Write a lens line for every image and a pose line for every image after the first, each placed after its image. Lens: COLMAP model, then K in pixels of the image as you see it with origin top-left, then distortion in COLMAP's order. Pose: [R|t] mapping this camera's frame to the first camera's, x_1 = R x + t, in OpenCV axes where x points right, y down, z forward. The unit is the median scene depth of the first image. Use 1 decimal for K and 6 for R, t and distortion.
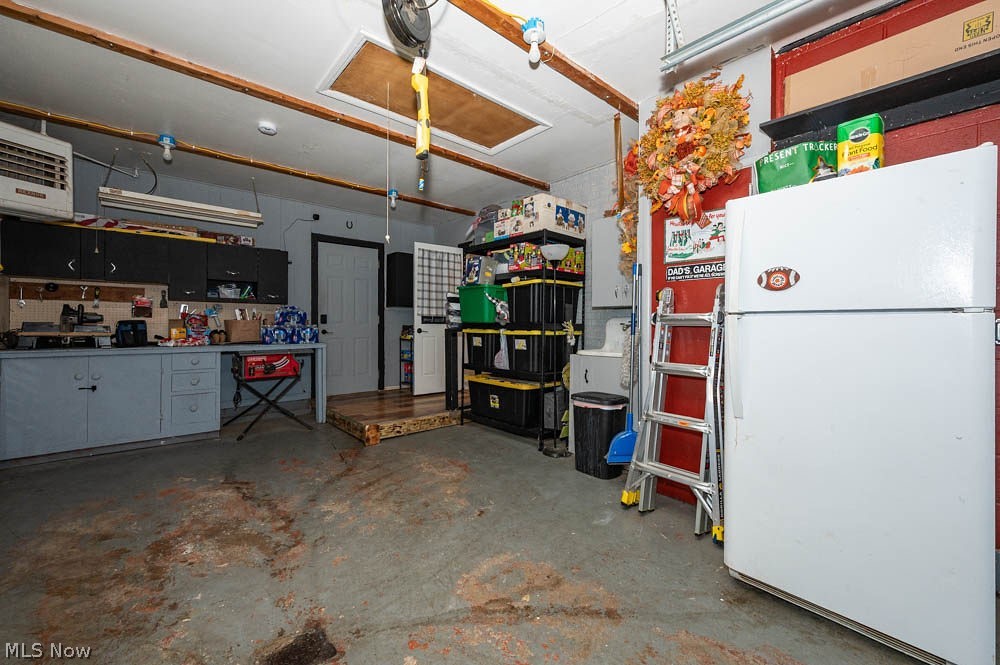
lens RADIAL K [[400.1, 0, 499.1], [0, 400.1, 327.2], [0, 0, 1]] dist [0.002132, -0.000502]
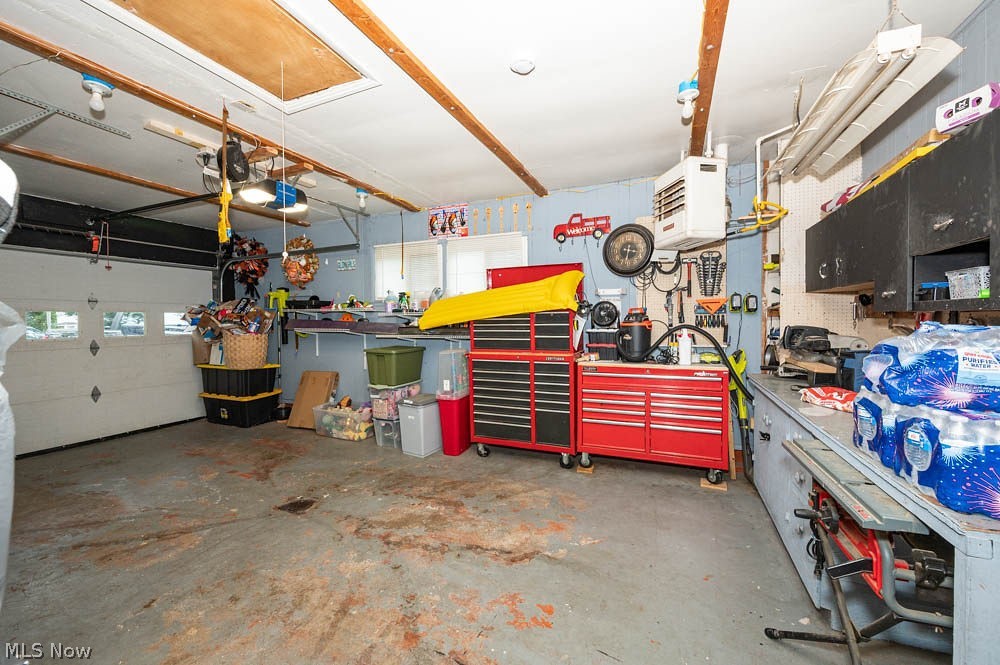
lens RADIAL K [[400.1, 0, 497.8], [0, 400.1, 327.5], [0, 0, 1]] dist [0.002132, -0.000502]
pose [[-0.900253, 0.013772, -0.435149, -0.354266], [0.002357, 0.999639, 0.026761, -0.104918], [0.435361, 0.023066, -0.899960, 2.167306]]
